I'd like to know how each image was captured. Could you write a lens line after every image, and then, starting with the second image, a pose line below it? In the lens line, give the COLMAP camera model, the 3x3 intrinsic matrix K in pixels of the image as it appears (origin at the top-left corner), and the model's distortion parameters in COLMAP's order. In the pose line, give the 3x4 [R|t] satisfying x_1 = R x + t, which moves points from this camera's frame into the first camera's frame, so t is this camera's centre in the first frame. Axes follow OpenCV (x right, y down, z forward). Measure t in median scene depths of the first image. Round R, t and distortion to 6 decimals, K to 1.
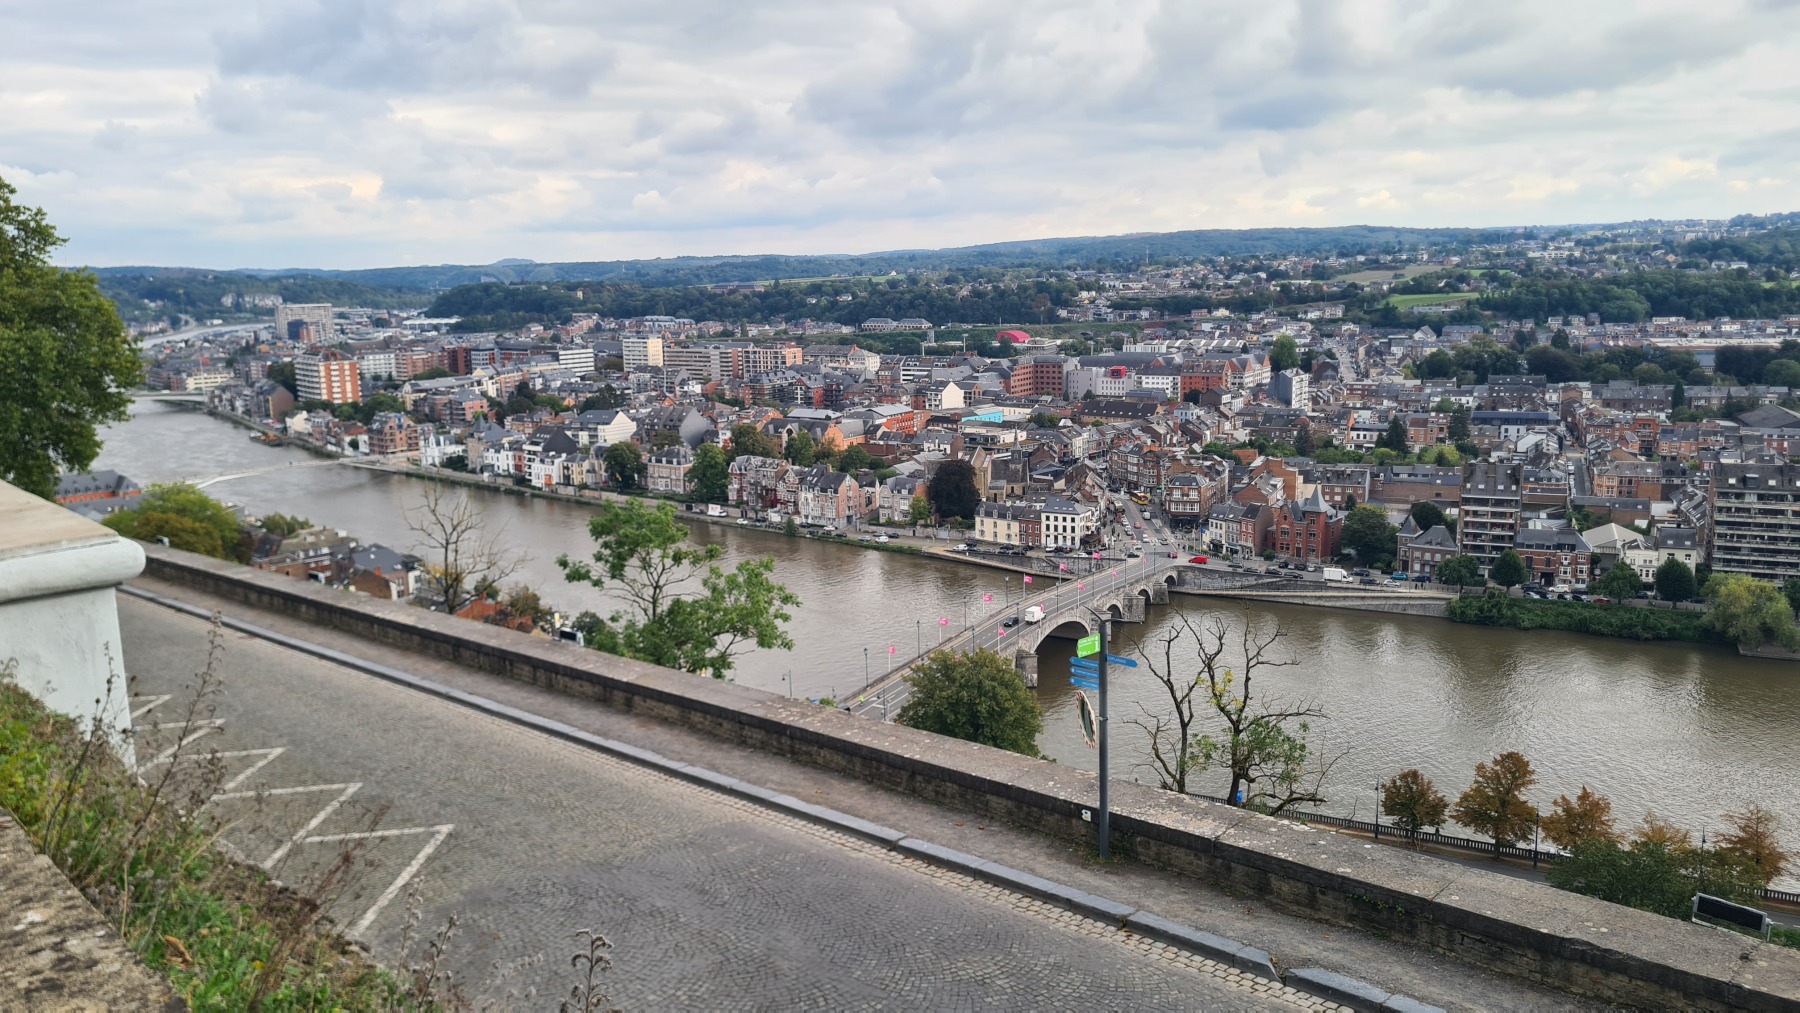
lens RADIAL K [[1408.1, 0, 899.1], [0, 1408.1, 511.0], [0, 0, 1]] dist [0.004984, 0.000504]
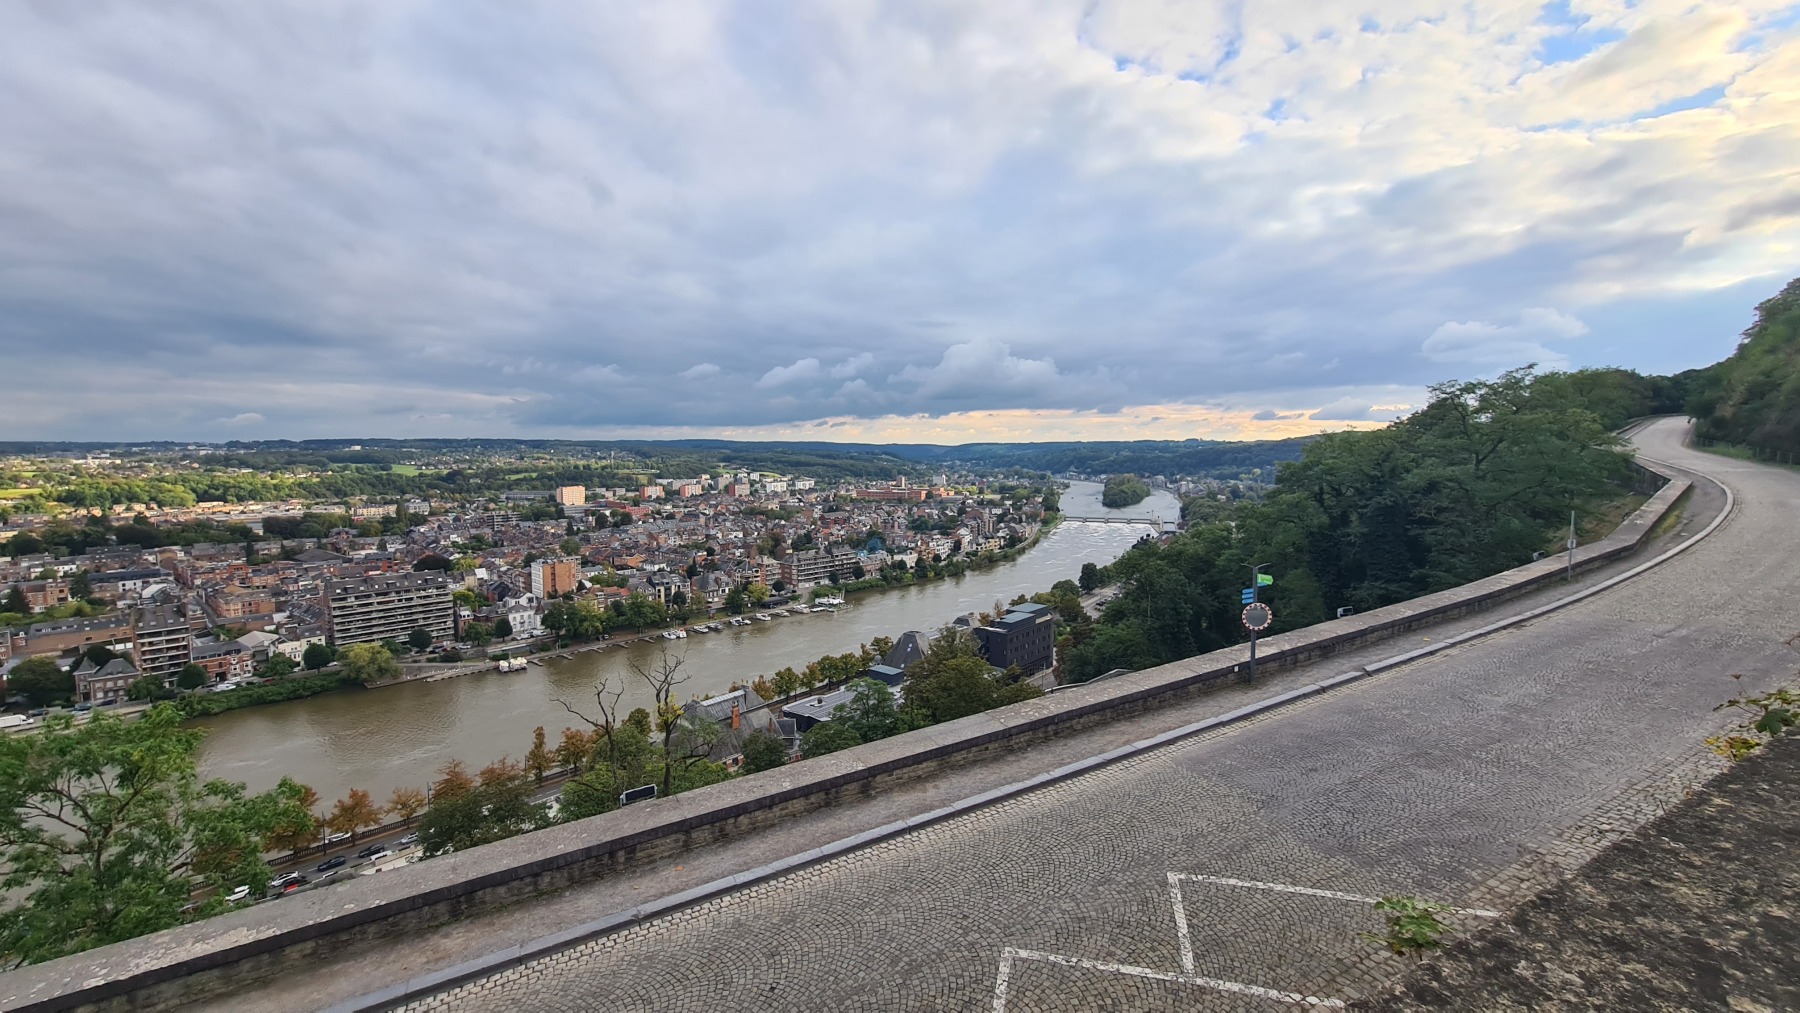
lens RADIAL K [[731.4, 0, 887.8], [0, 731.4, 515.7], [0, 0, 1]] dist [0.015200, 0.000056]
pose [[0.257847, -0.050450, 0.964868, -0.093770], [0.165710, 0.986148, 0.007279, -0.007330], [-0.951869, 0.158012, 0.262636, 0.113660]]
